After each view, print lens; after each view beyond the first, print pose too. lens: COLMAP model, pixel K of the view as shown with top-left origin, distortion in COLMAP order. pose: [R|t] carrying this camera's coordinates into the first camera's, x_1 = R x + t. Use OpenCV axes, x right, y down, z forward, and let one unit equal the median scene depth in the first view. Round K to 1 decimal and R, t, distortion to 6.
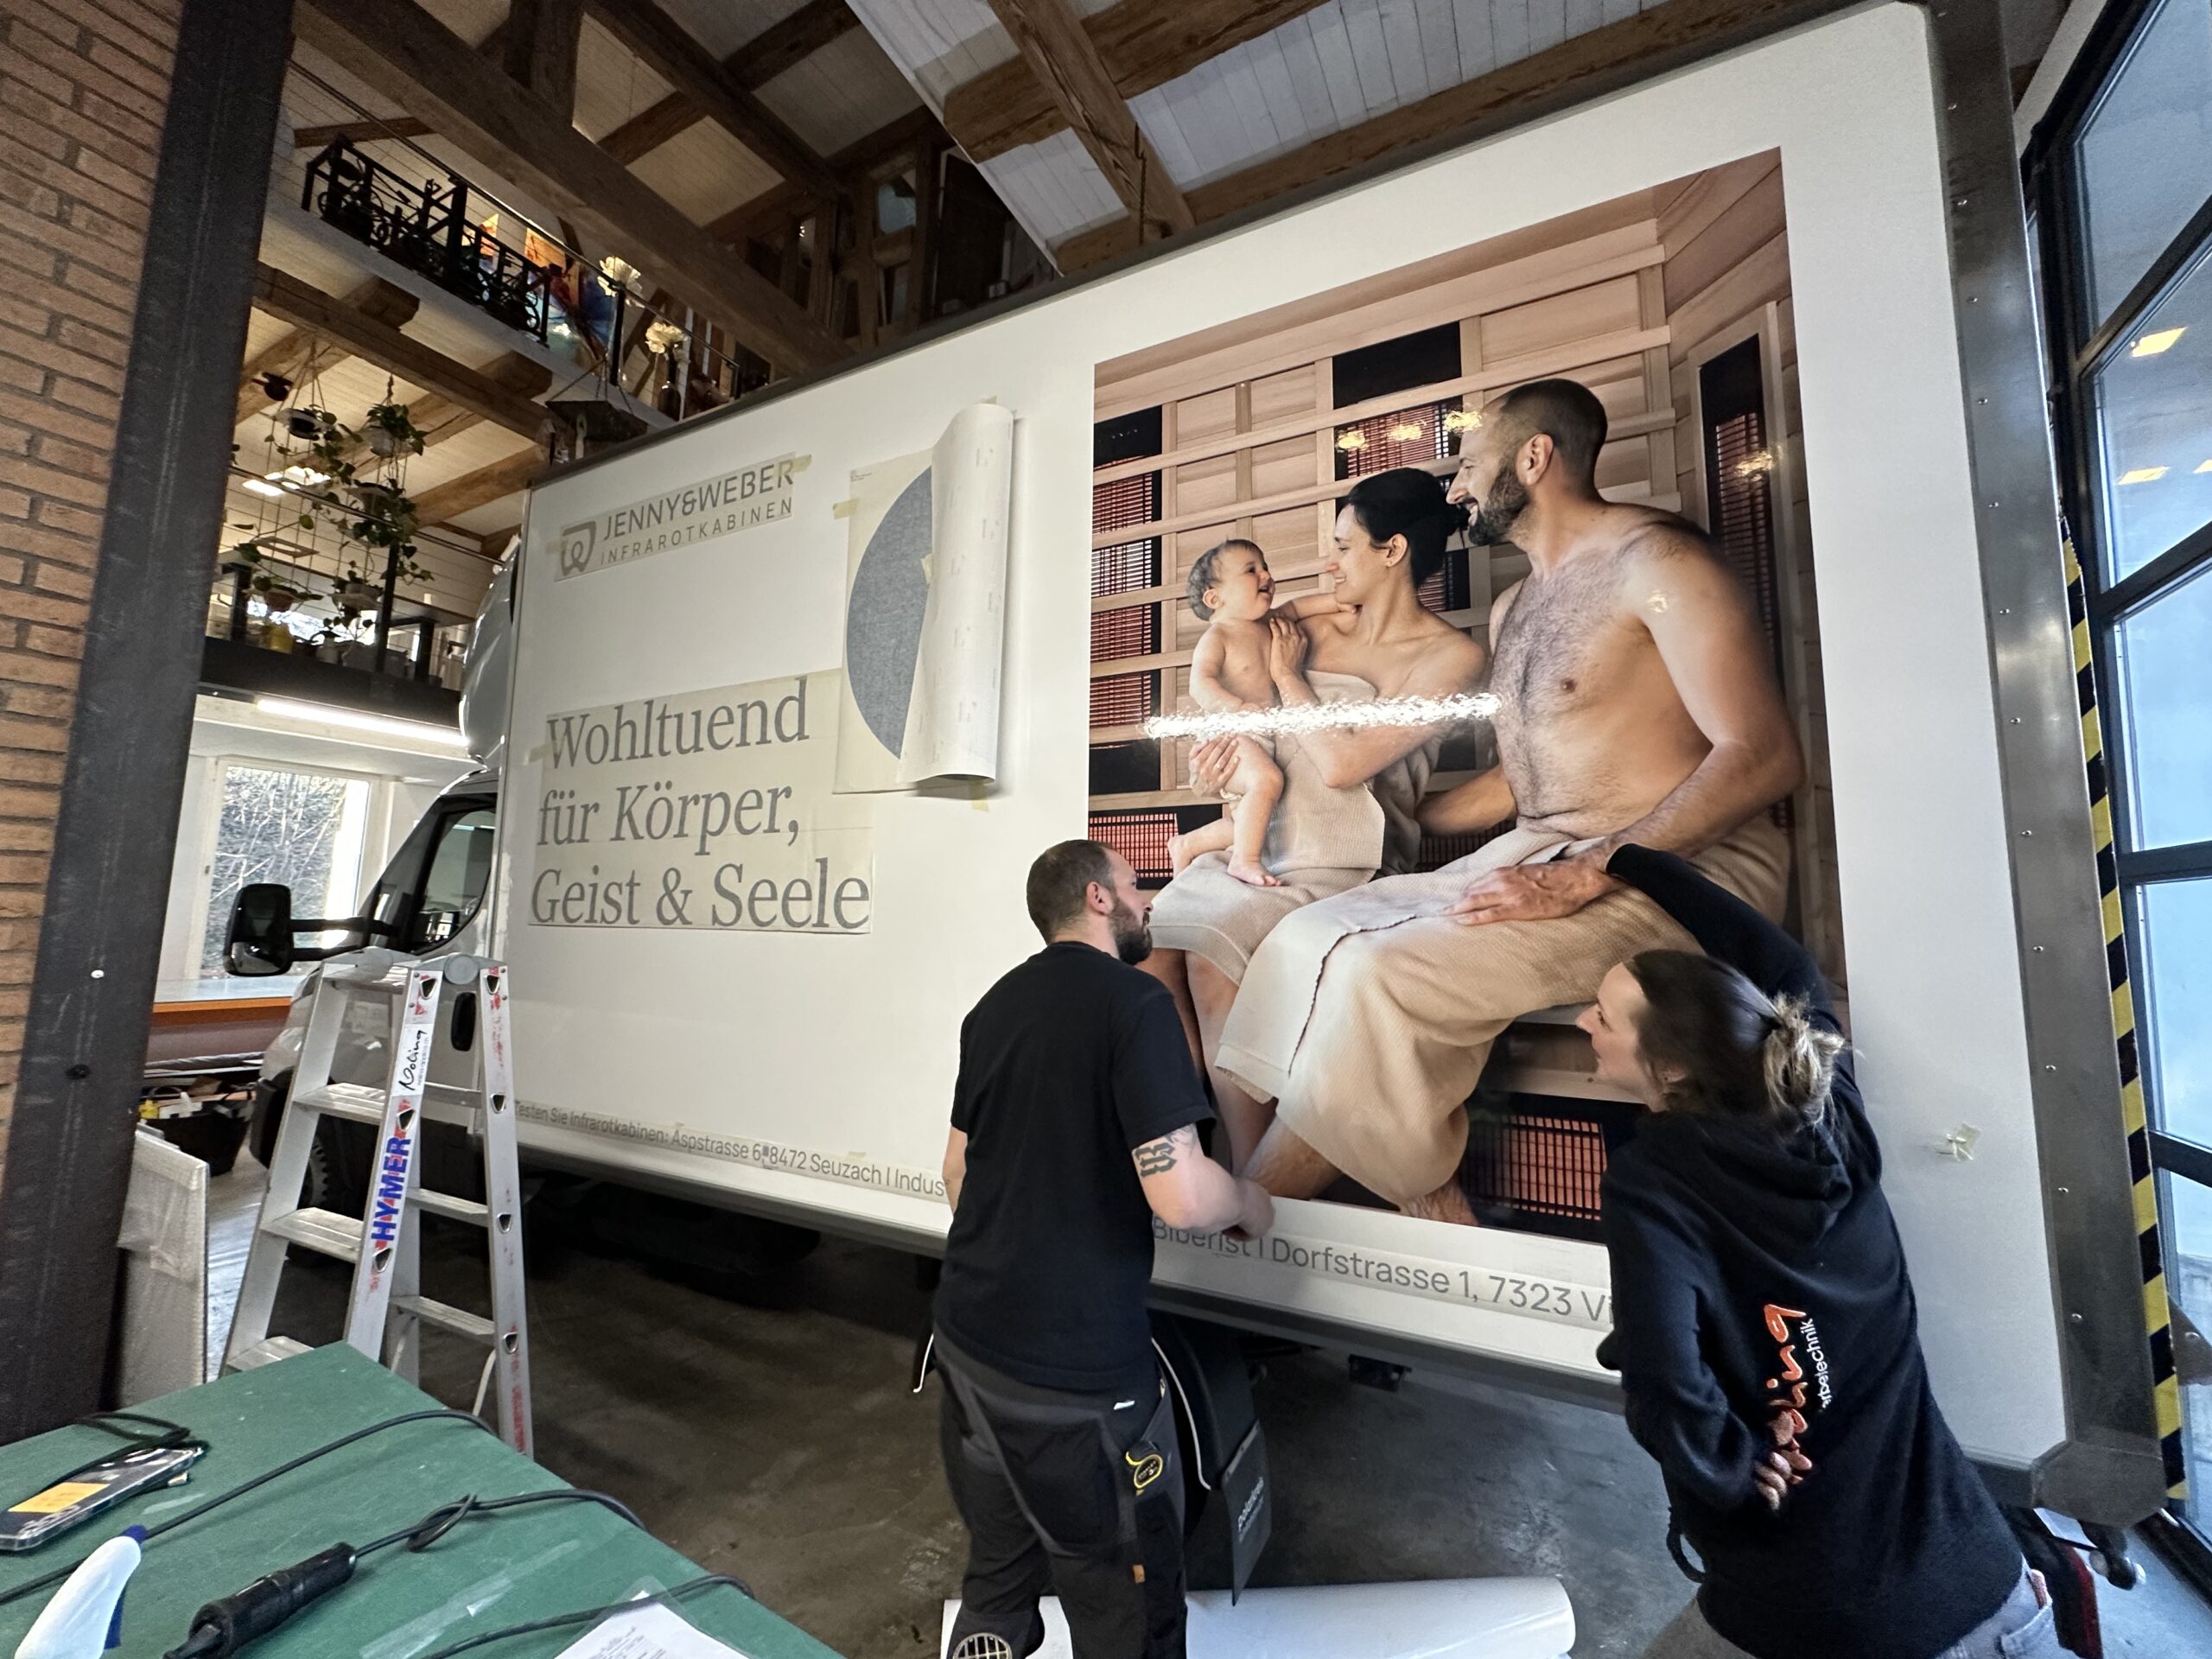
lens RADIAL K [[898.2, 0, 1101.3], [0, 898.2, 834.7], [0, 0, 1]] dist [0.001788, 0.000639]
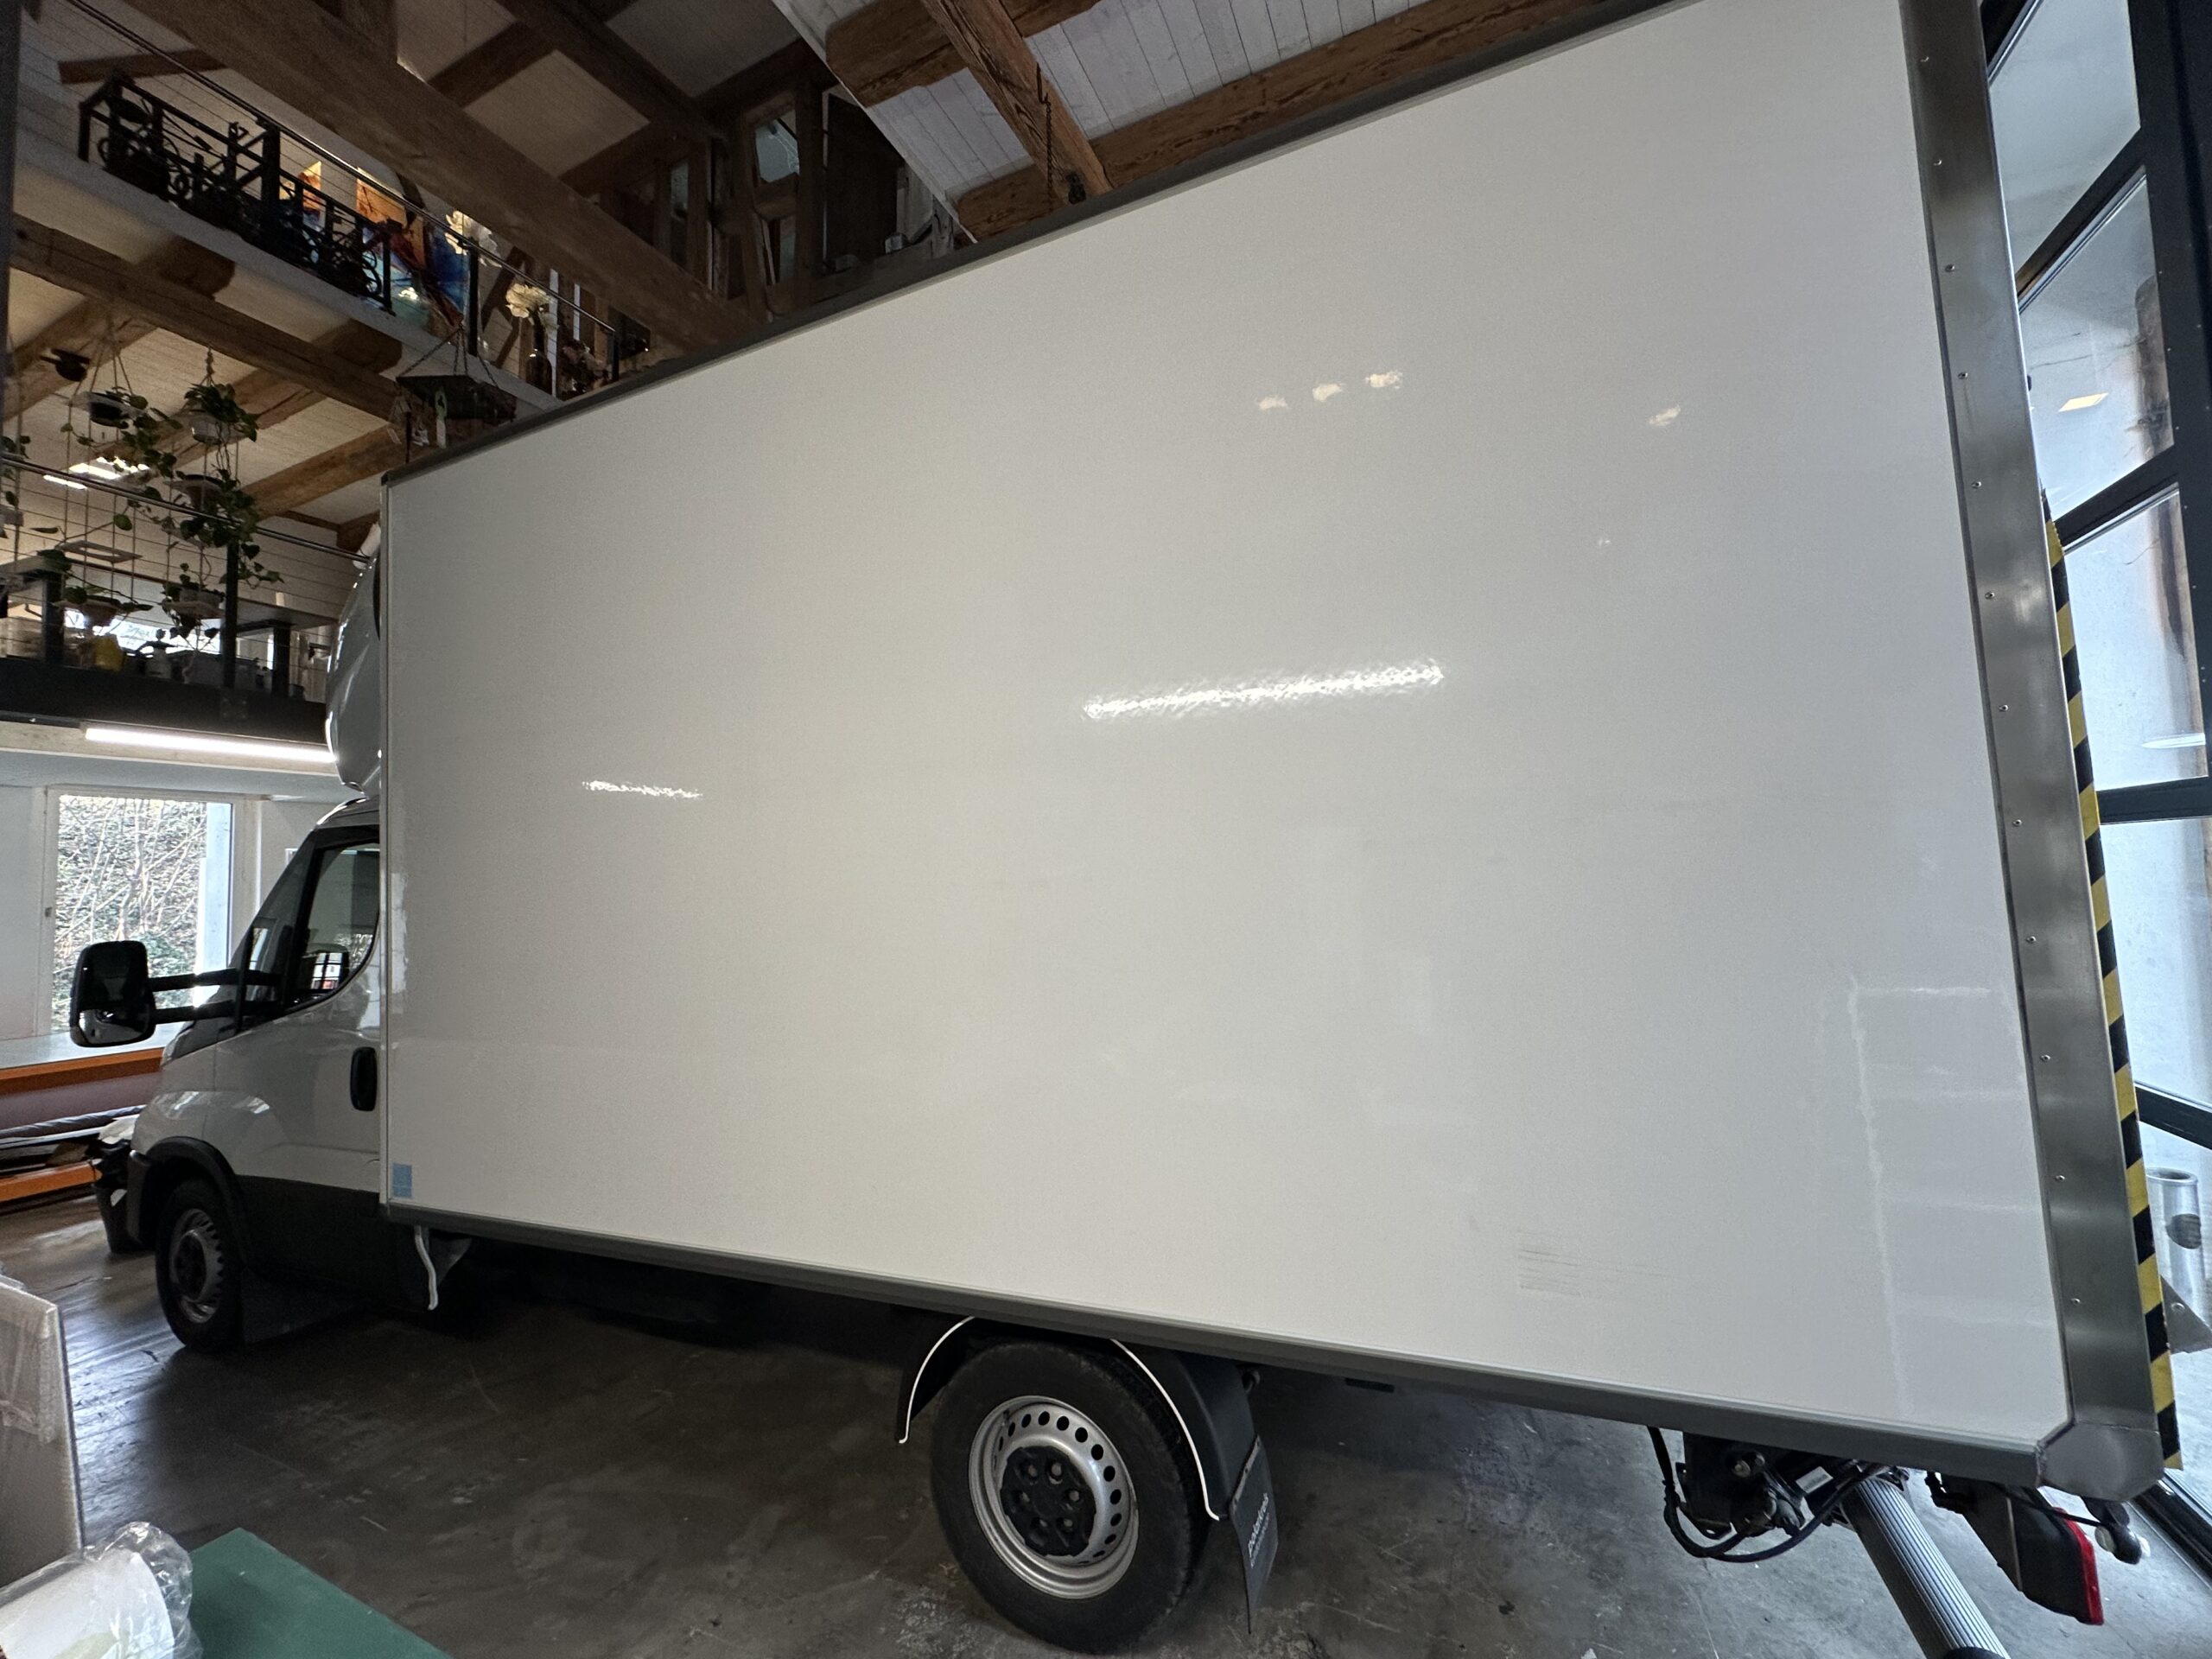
lens RADIAL K [[898.2, 0, 1101.3], [0, 898.2, 834.7], [0, 0, 1]] dist [0.001788, 0.000639]
pose [[0.995058, -0.061075, 0.078293, -0.022213], [0.057721, 0.997345, 0.044408, -0.040527], [-0.080797, -0.039669, 0.995941, 0.044286]]
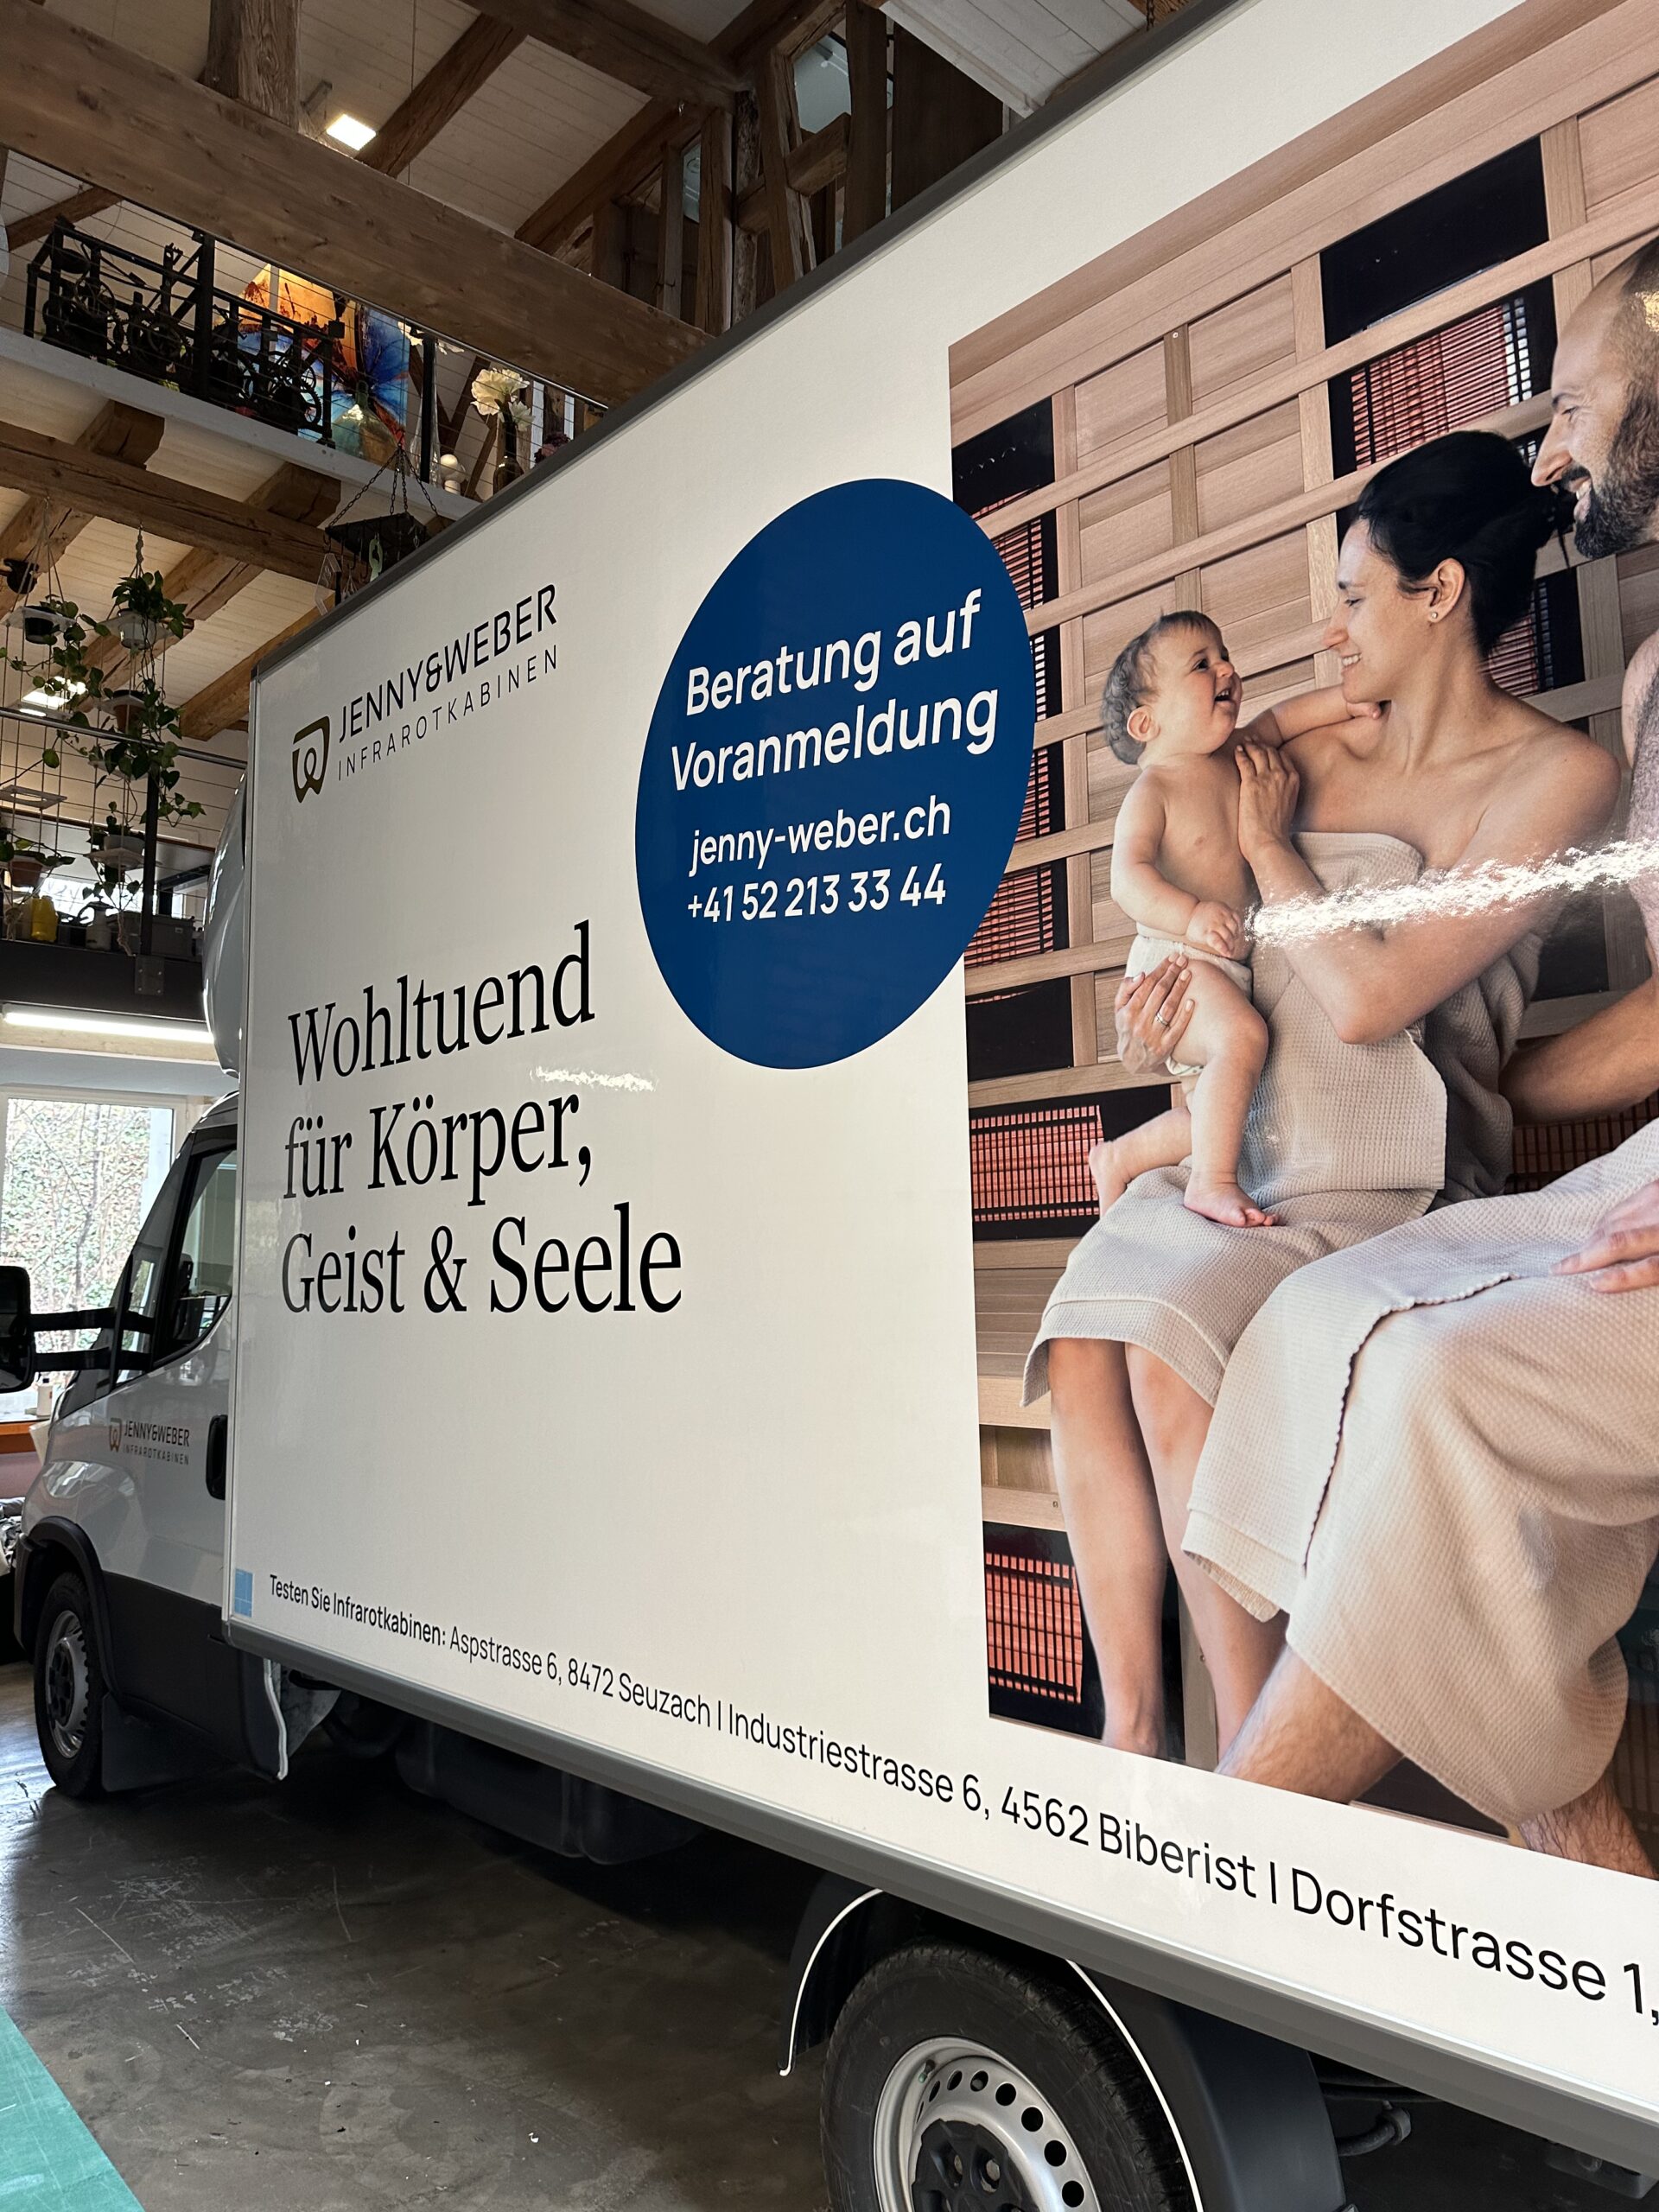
lens RADIAL K [[1579.6, 0, 829.5], [0, 1579.6, 1106.0], [0, 0, 1]] dist [0.068264, -0.084858]
pose [[0.943180, -0.066414, -0.325577, 0.167739], [0.063624, 0.997789, -0.019222, -0.009783], [0.326134, -0.002585, 0.945320, -0.010748]]
